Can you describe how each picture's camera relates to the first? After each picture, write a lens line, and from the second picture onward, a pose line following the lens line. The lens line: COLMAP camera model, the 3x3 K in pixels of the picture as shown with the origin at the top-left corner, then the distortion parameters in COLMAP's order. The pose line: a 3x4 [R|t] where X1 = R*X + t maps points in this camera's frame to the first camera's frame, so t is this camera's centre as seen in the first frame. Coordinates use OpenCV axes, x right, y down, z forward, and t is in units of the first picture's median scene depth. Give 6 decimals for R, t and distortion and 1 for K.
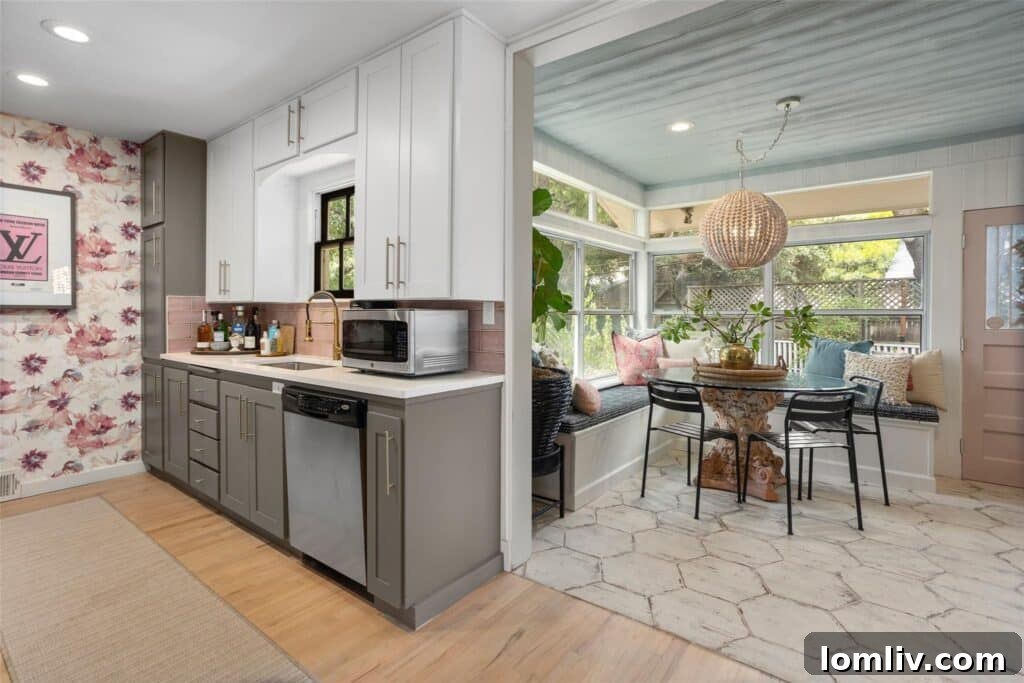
lens RADIAL K [[498.3, 0, 484.6], [0, 498.3, 310.4], [0, 0, 1]] dist [-0.004857, 0.002030]
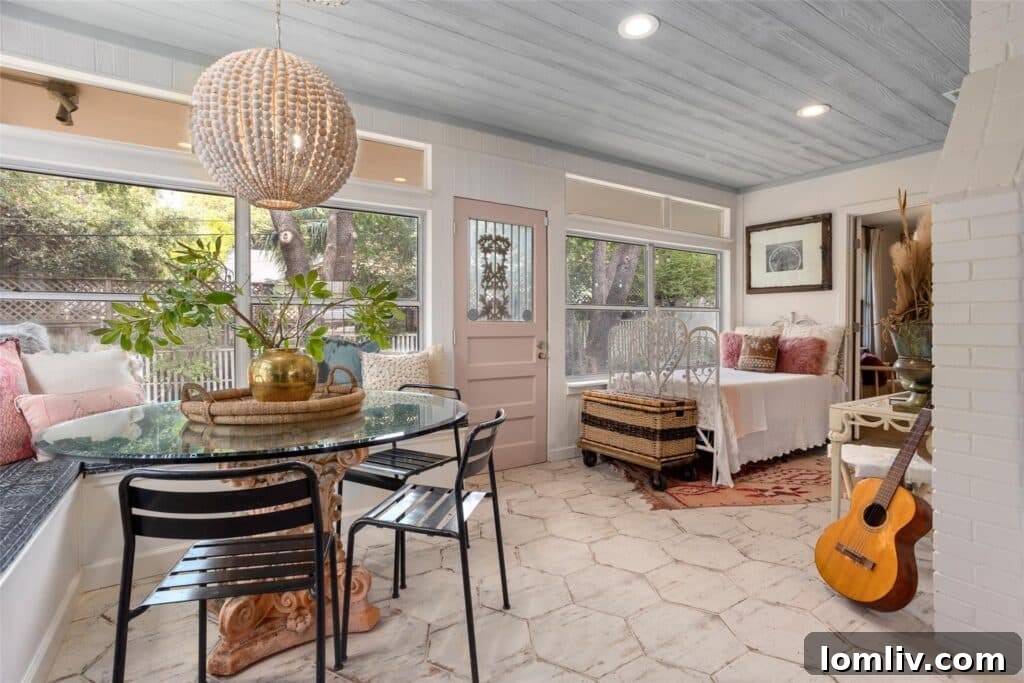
lens RADIAL K [[498.3, 0, 511.3], [0, 498.3, 332.2], [0, 0, 1]] dist [-0.004857, 0.002030]
pose [[0.300293, -0.018817, 0.953661, 0.089334], [-0.003268, 0.999779, 0.020755, 0.038244], [-0.953841, -0.009349, 0.300165, 0.622643]]
